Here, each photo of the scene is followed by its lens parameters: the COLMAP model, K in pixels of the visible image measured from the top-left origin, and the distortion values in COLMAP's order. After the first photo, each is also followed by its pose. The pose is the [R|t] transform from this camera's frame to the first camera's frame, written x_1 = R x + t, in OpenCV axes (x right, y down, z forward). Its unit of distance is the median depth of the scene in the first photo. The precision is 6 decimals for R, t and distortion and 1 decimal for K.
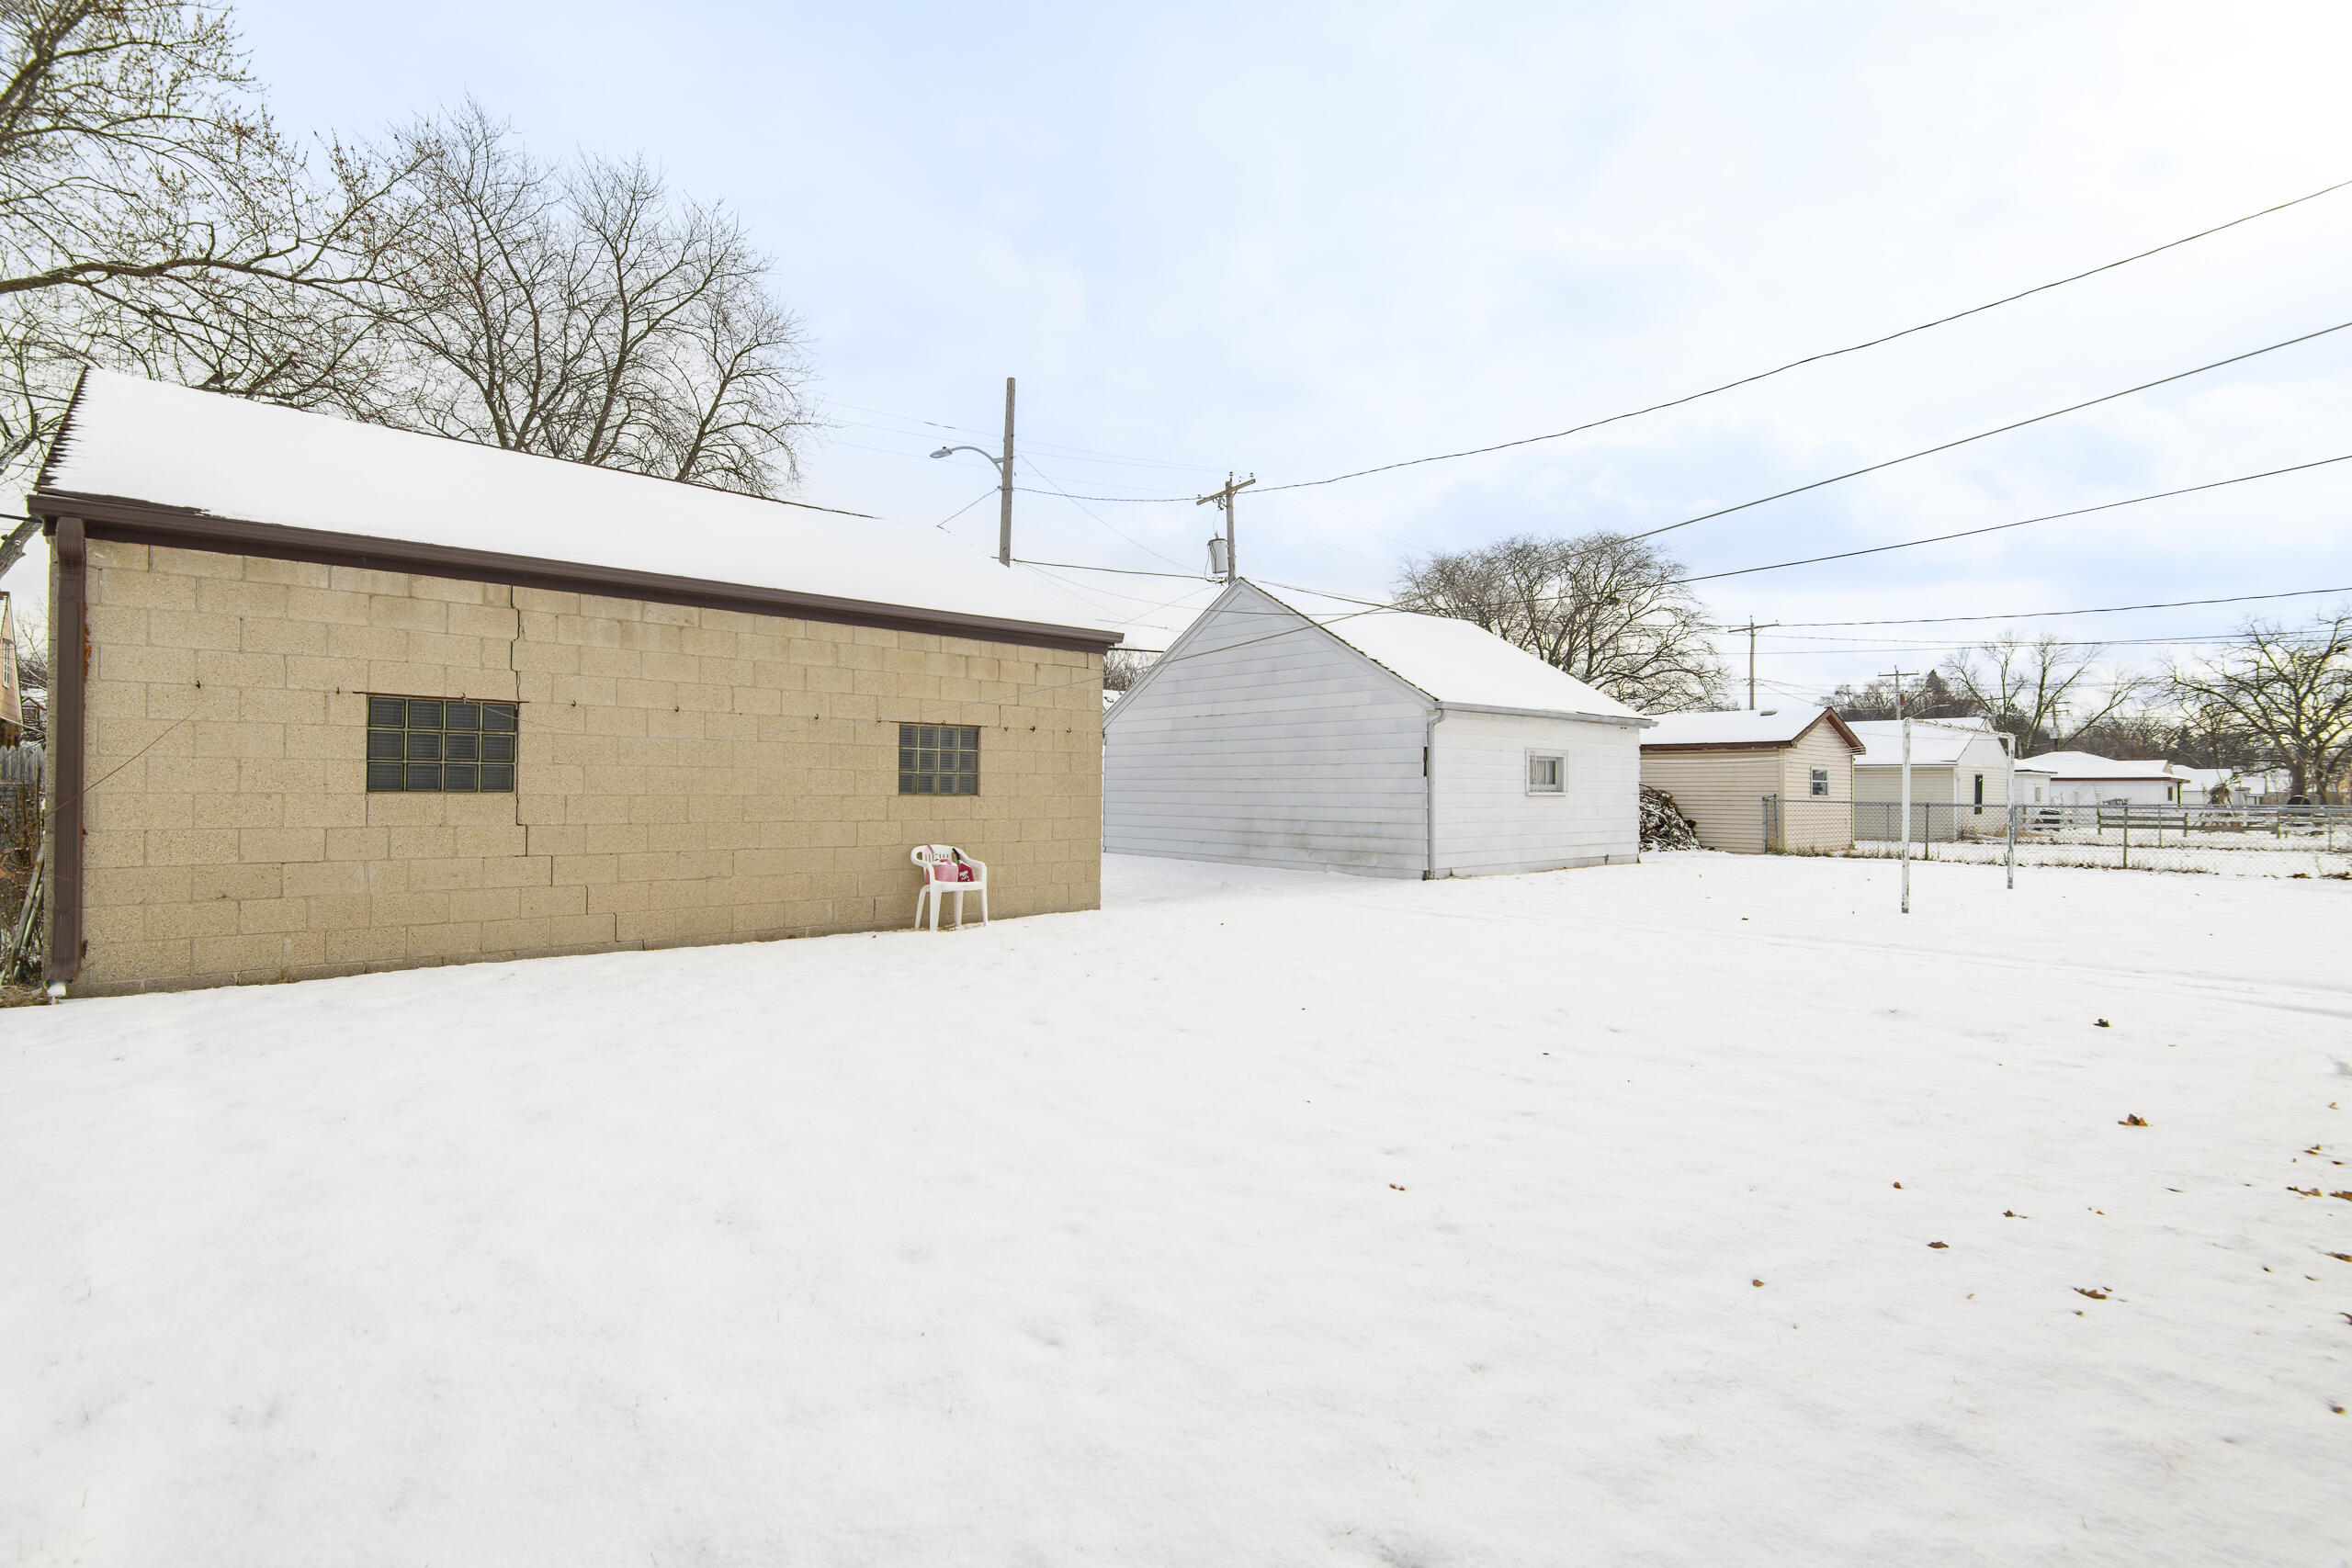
lens RADIAL K [[1092.4, 0, 1180.6], [0, 1092.4, 778.4], [0, 0, 1]] dist [0.009215, 0.000030]
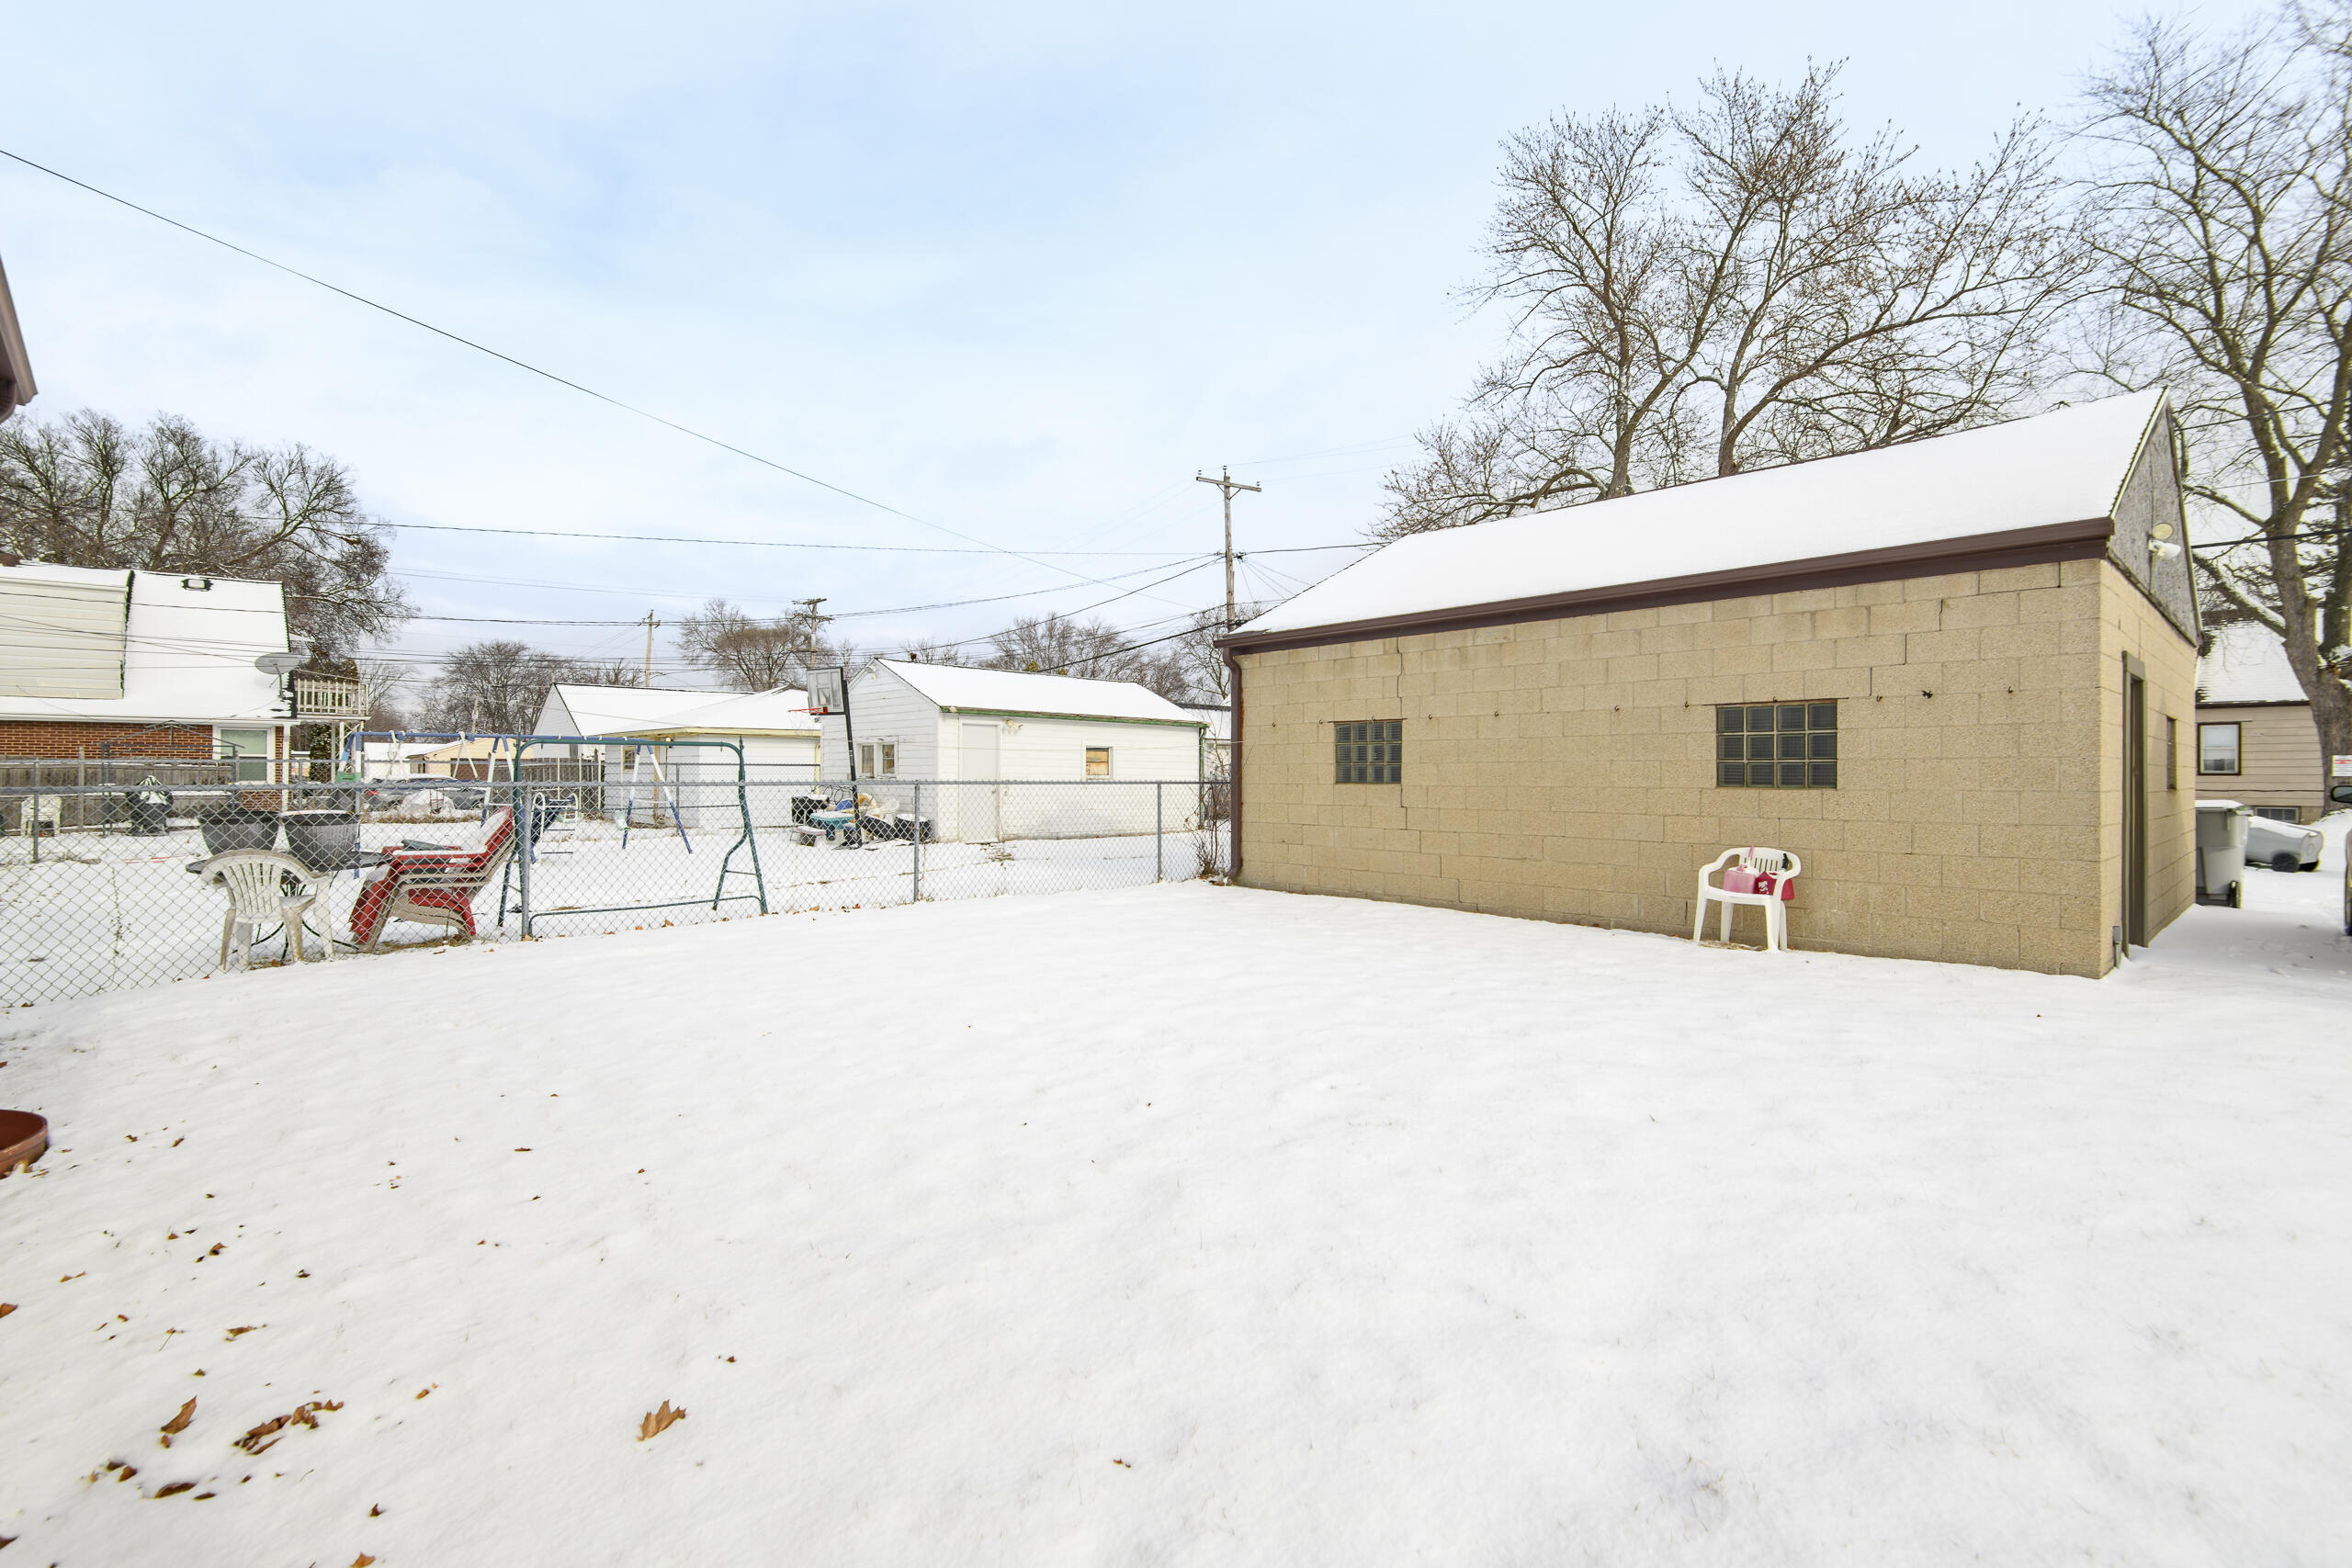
lens RADIAL K [[1092.4, 0, 1180.6], [0, 1092.4, 788.9], [0, 0, 1]] dist [0.009215, 0.000030]
pose [[0.005475, 0.001218, -0.999984, 0.664375], [0.006827, 0.999976, 0.001255, 0.012982], [0.999962, -0.006834, 0.005466, 0.599627]]
